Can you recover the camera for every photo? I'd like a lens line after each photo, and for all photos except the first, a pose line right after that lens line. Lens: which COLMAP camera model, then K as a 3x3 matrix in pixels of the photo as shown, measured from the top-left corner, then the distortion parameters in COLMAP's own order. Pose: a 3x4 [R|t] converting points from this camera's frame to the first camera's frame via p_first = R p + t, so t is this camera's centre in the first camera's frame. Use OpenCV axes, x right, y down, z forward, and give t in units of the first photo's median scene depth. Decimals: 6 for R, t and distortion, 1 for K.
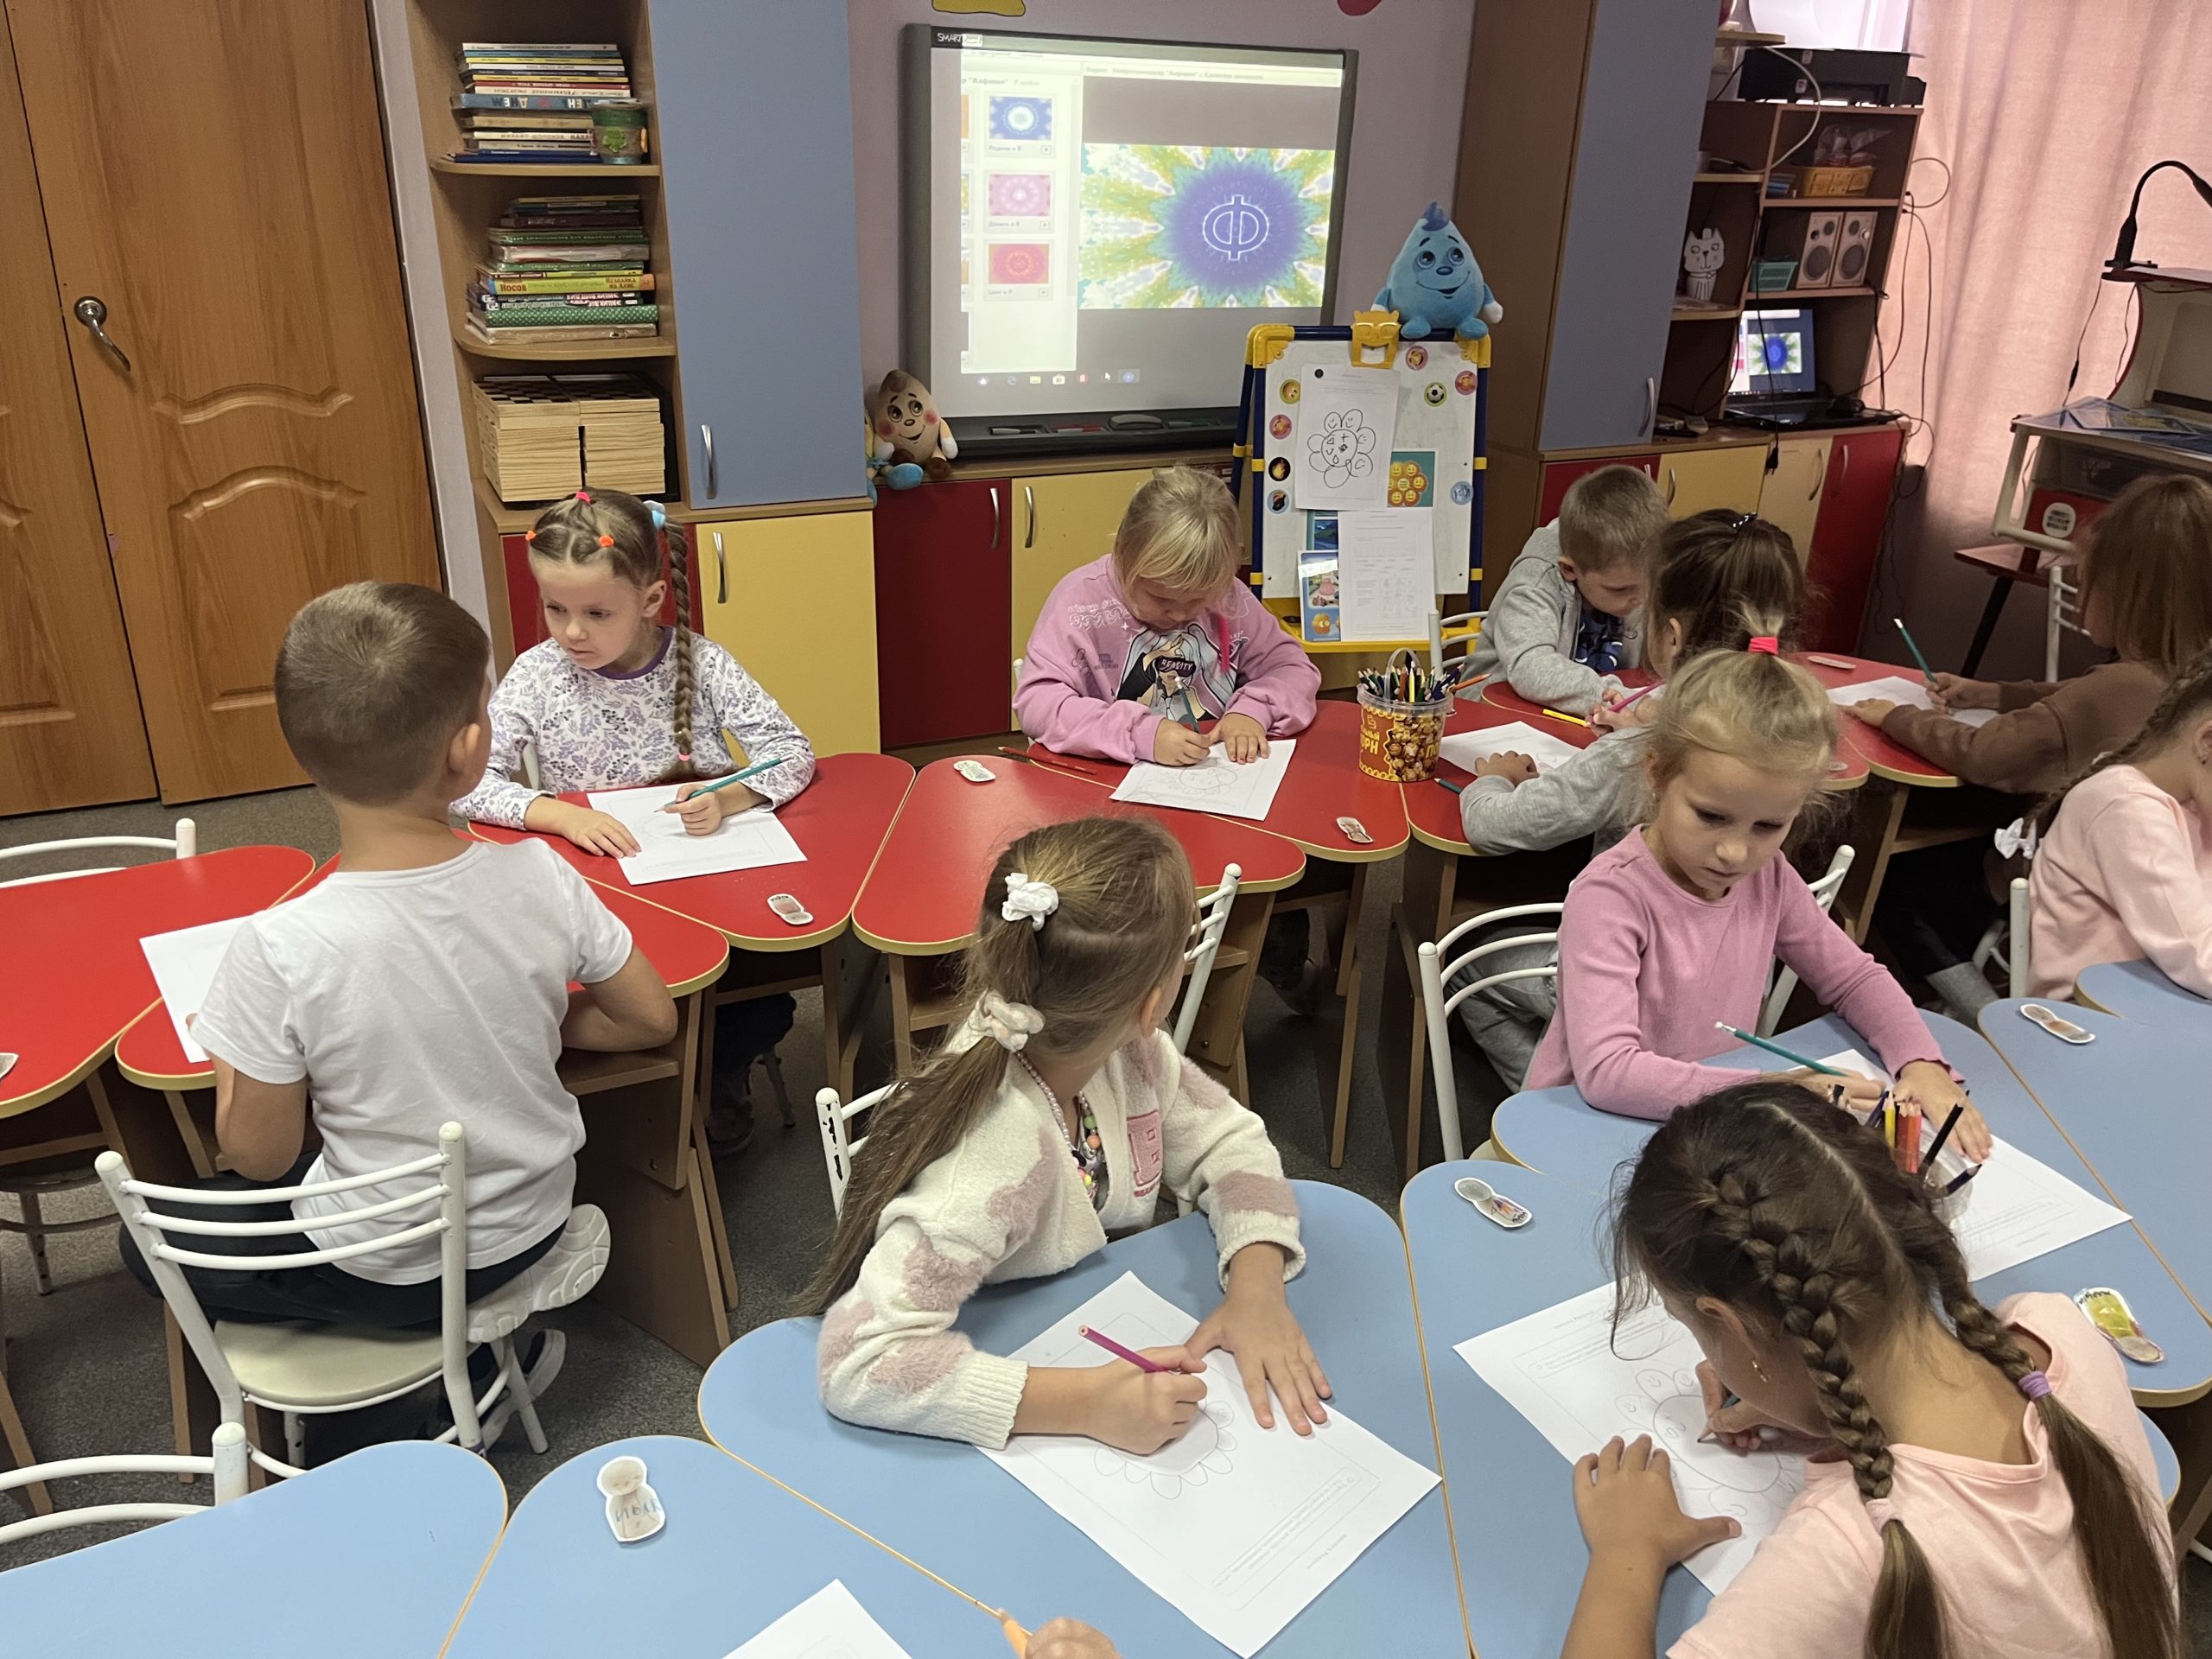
lens RADIAL K [[1667.1, 0, 1088.8], [0, 1667.1, 812.4], [0, 0, 1]] dist [0.064217, -0.079571]
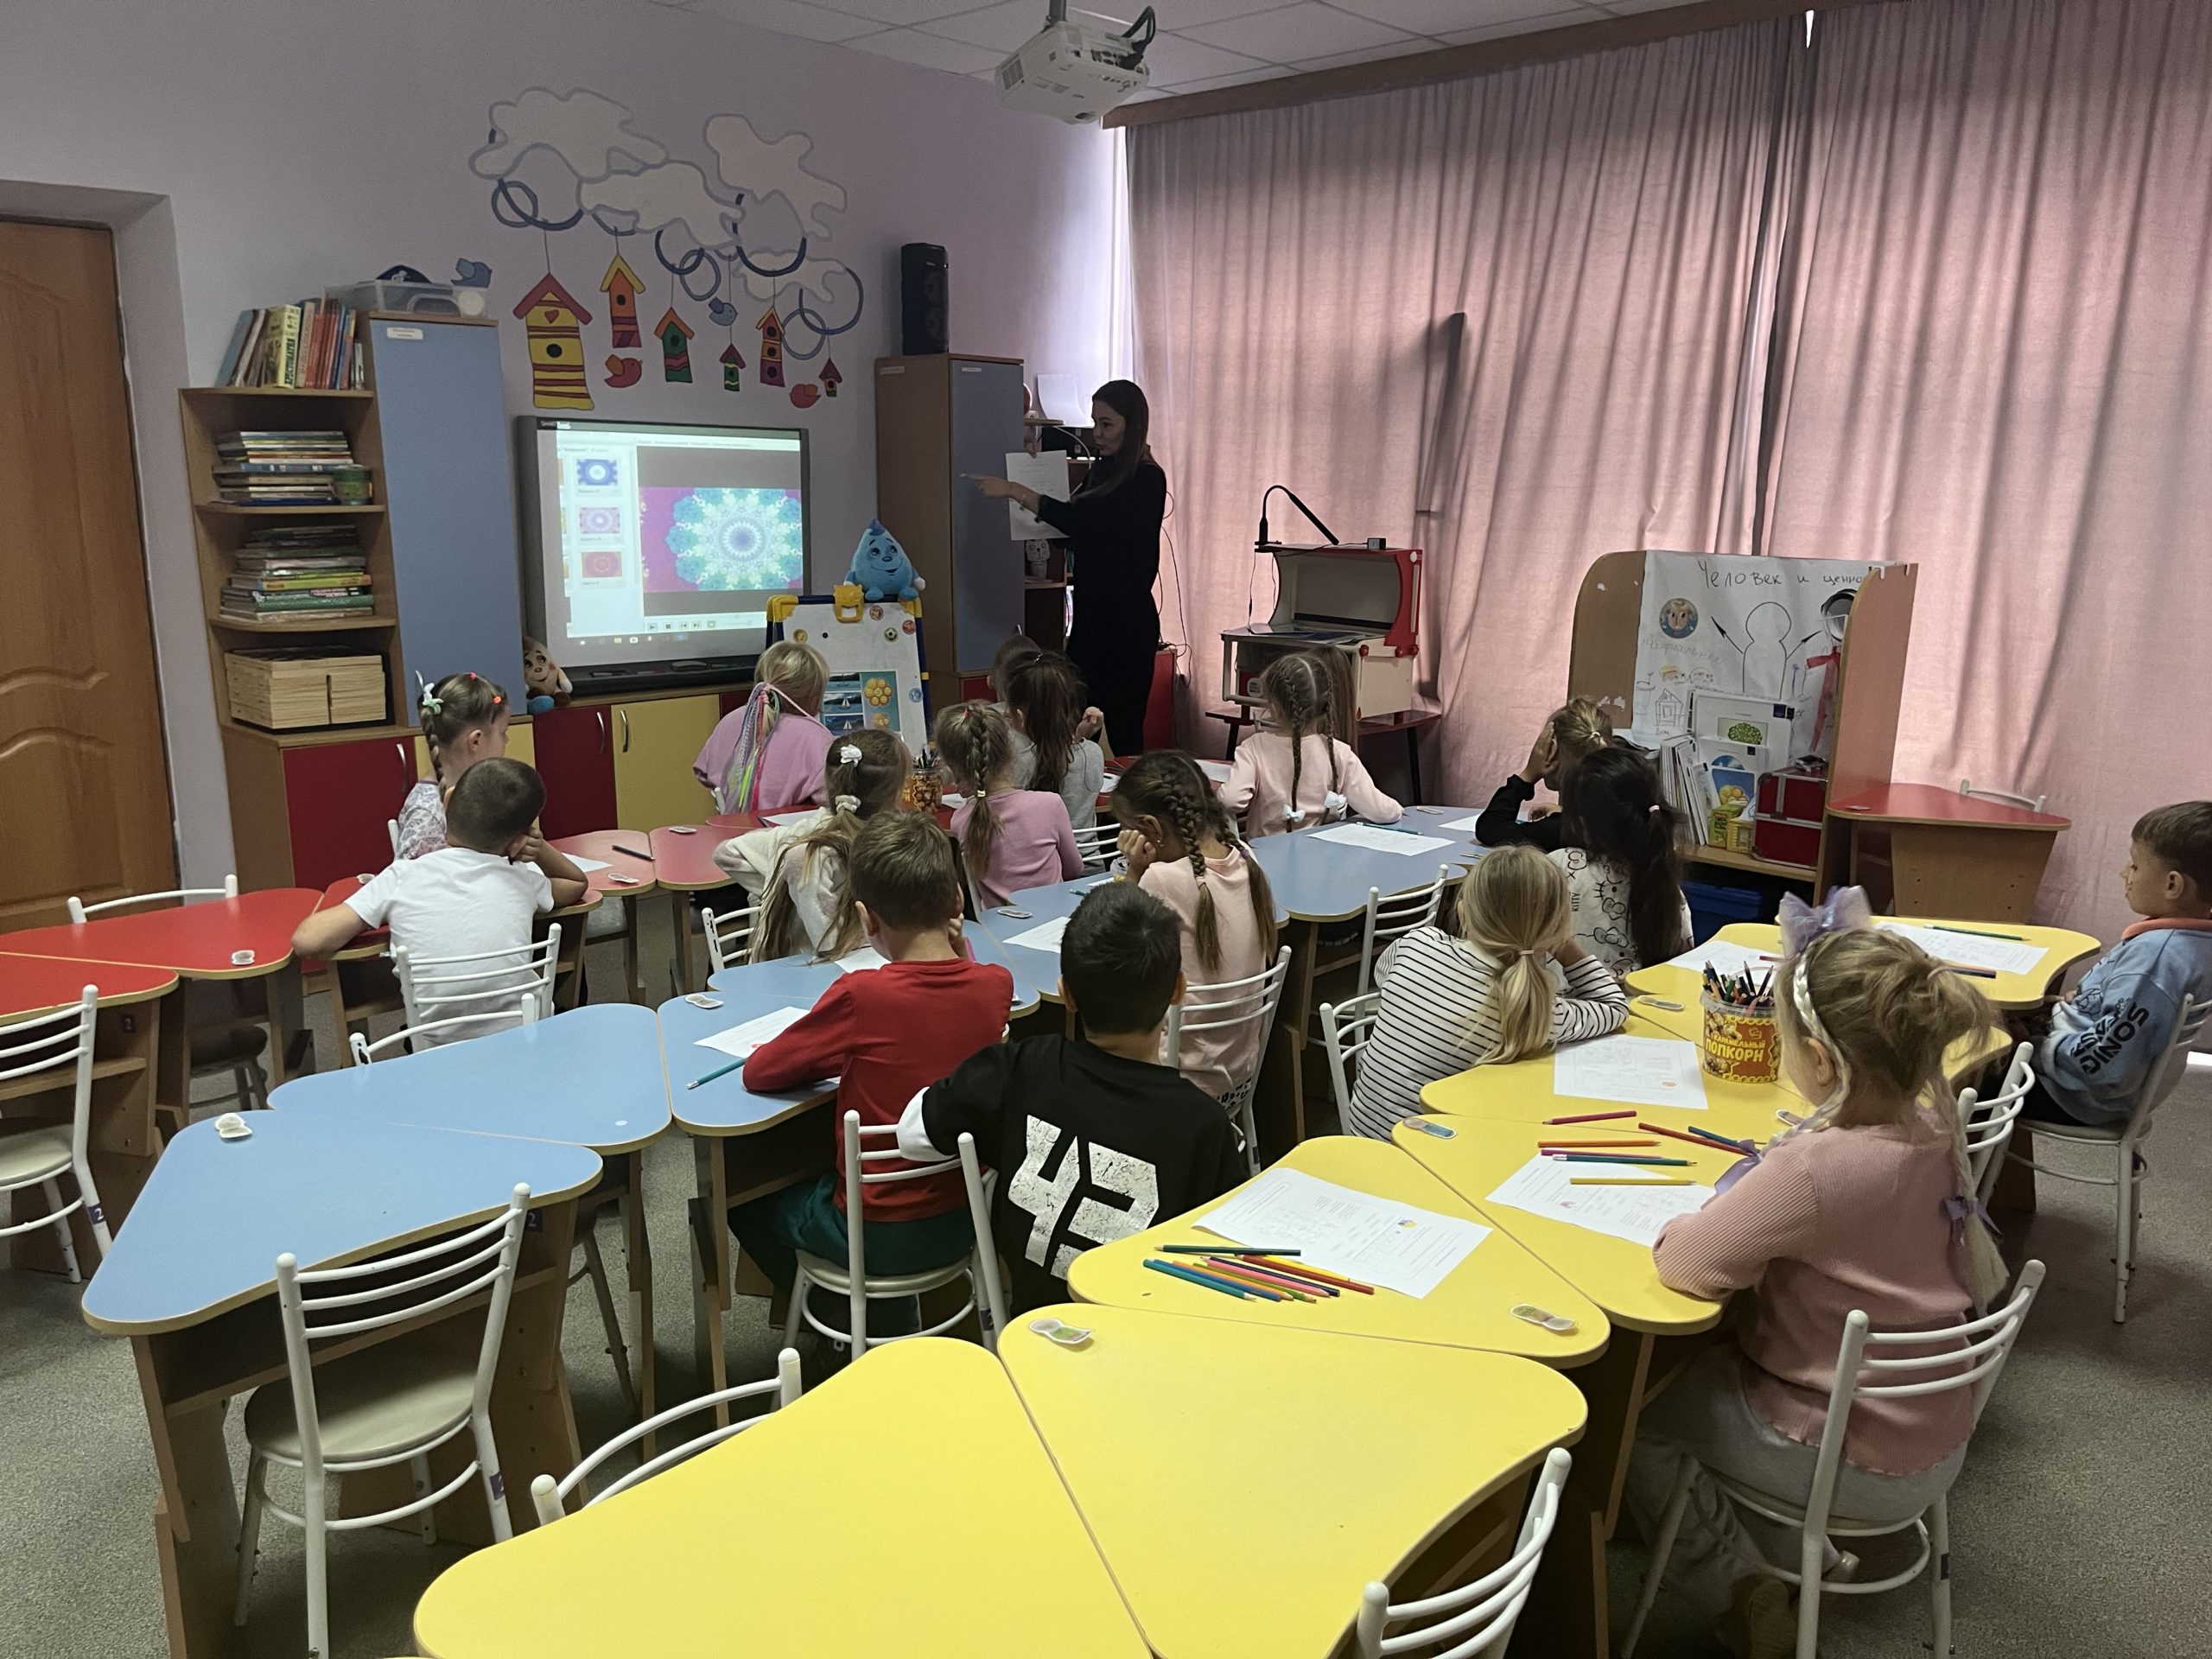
lens RADIAL K [[1667.1, 0, 1121.1], [0, 1667.1, 824.9], [0, 0, 1]] dist [0.064217, -0.079571]
pose [[0.927066, -0.092193, 0.363386, -0.181275], [0.155952, 0.976282, -0.150174, 0.196491], [-0.340923, 0.195892, 0.919455, -0.486535]]
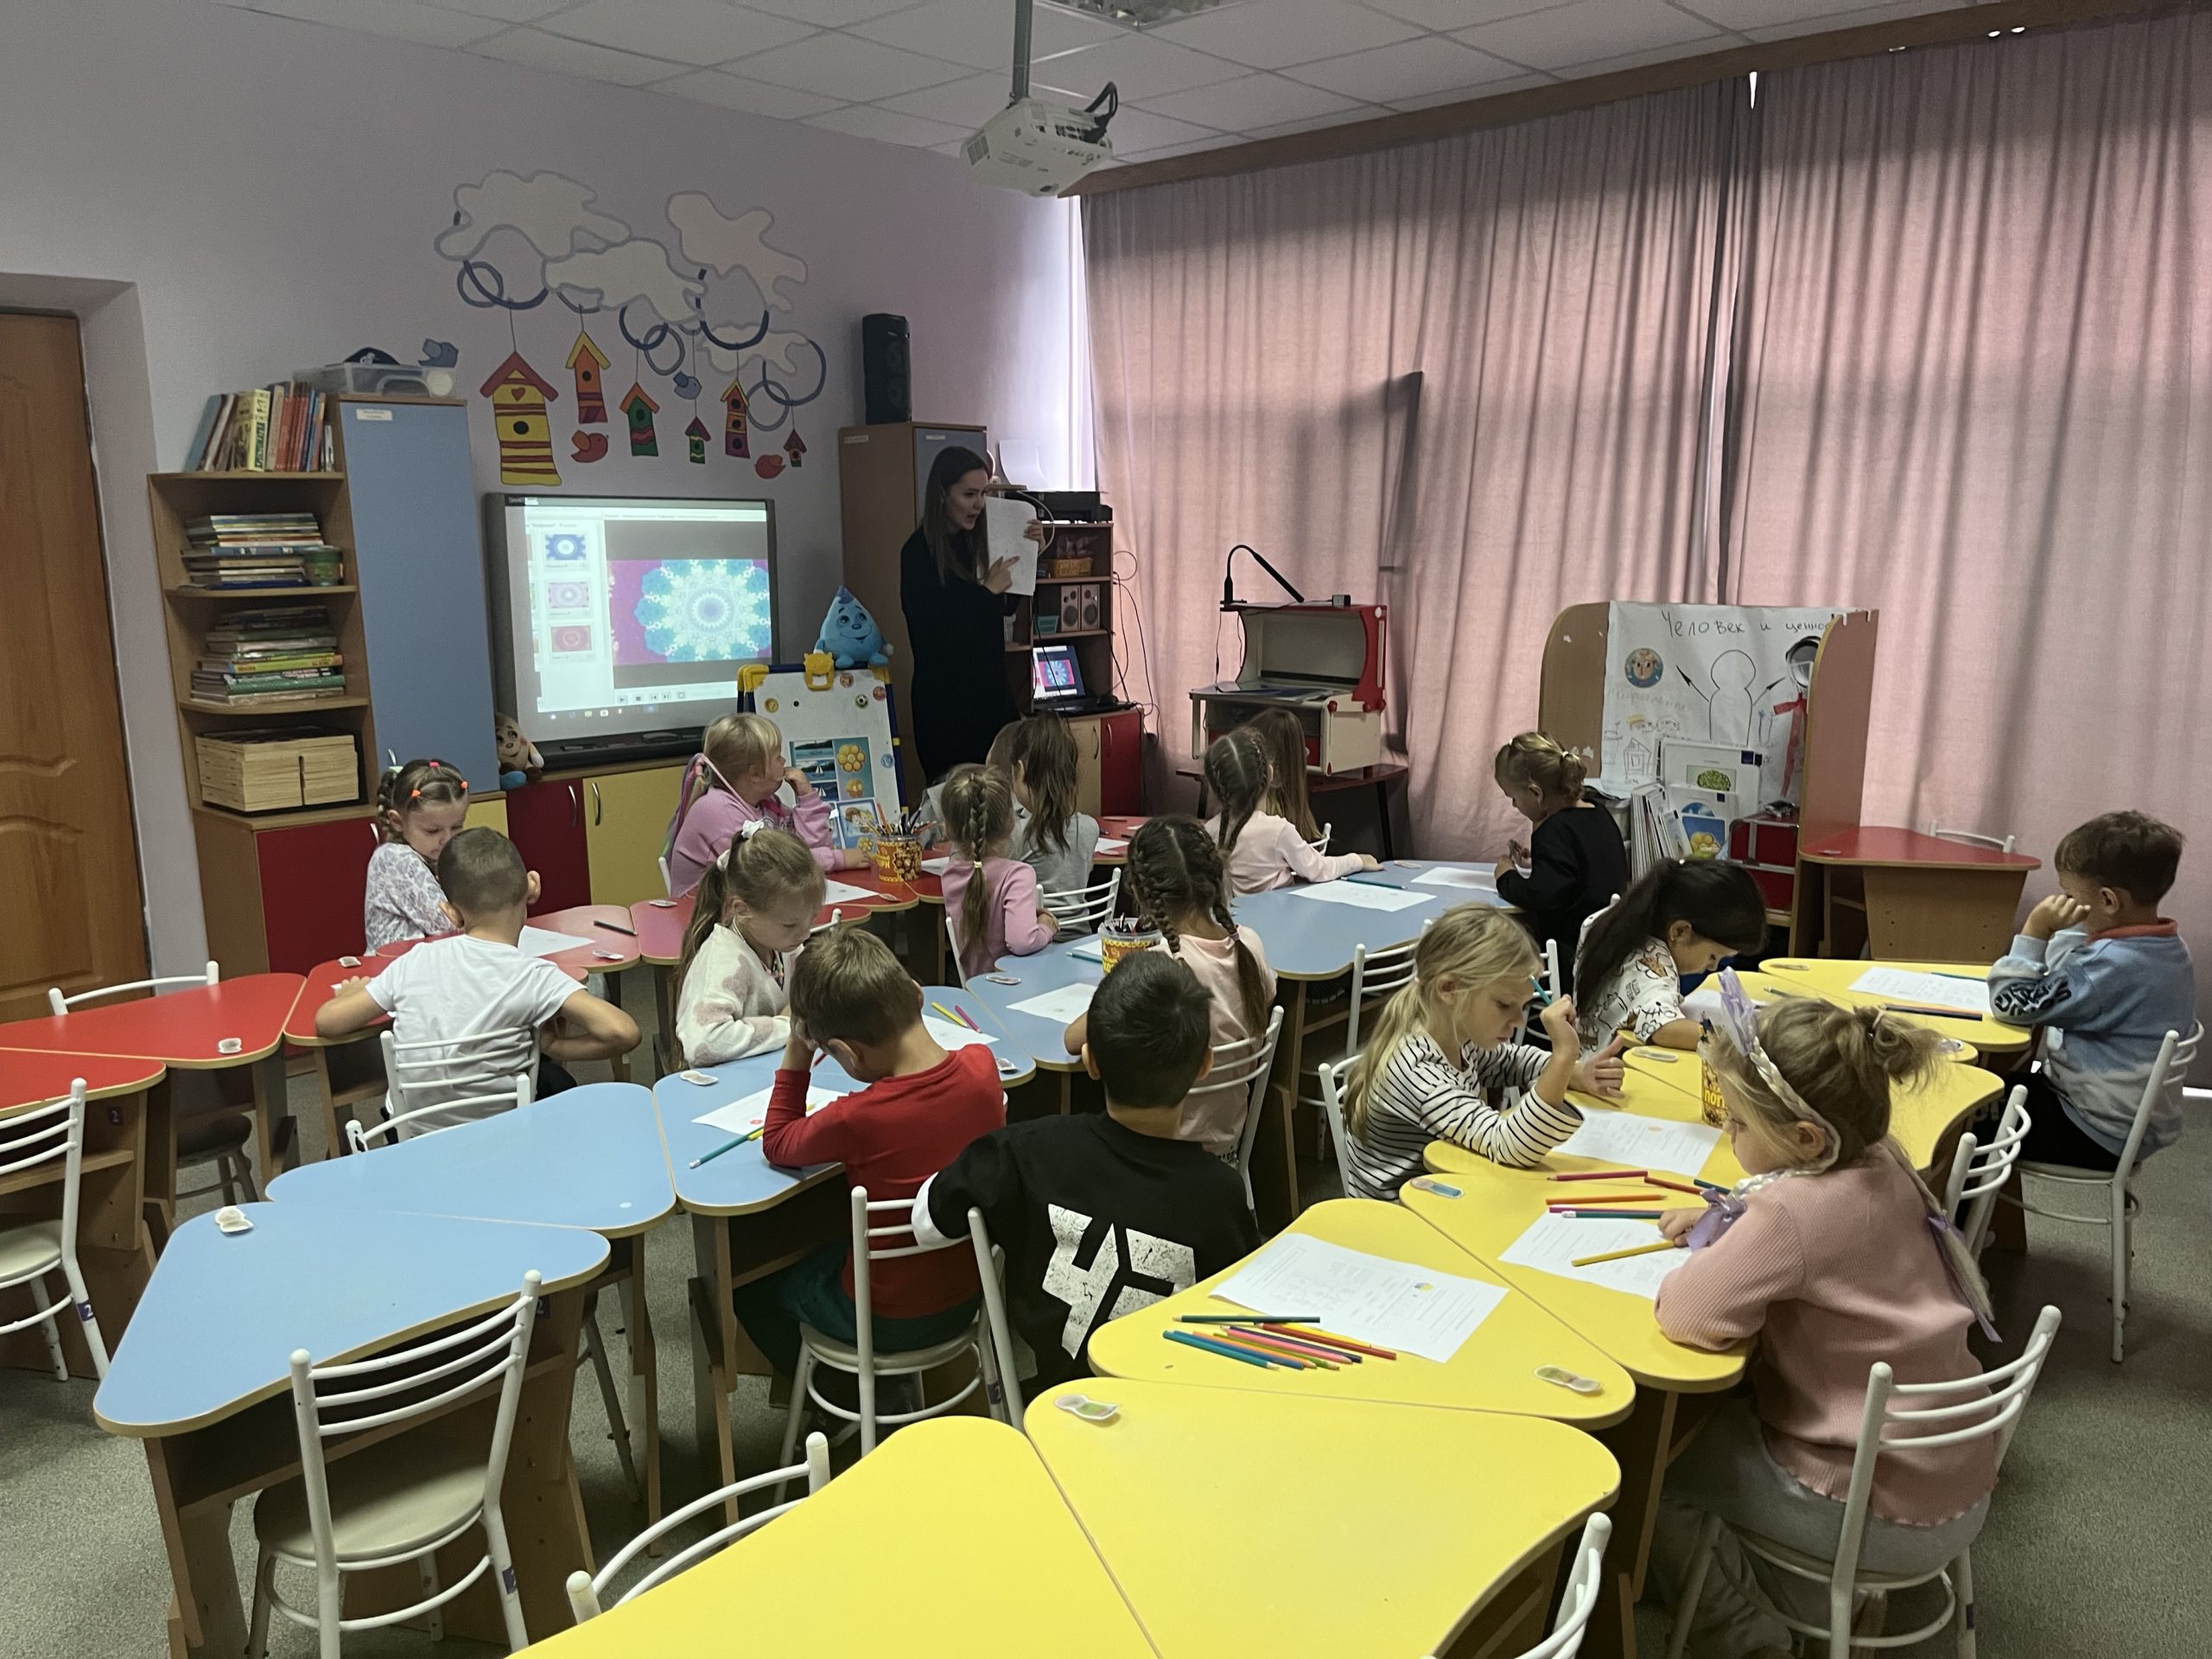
lens RADIAL K [[1667.1, 0, 1102.4], [0, 1667.1, 834.7], [0, 0, 1]] dist [0.064217, -0.079571]
pose [[0.919161, -0.104377, 0.379801, -0.196864], [0.181992, 0.967693, -0.174499, 0.189650], [-0.349317, 0.229513, 0.908461, -0.483701]]
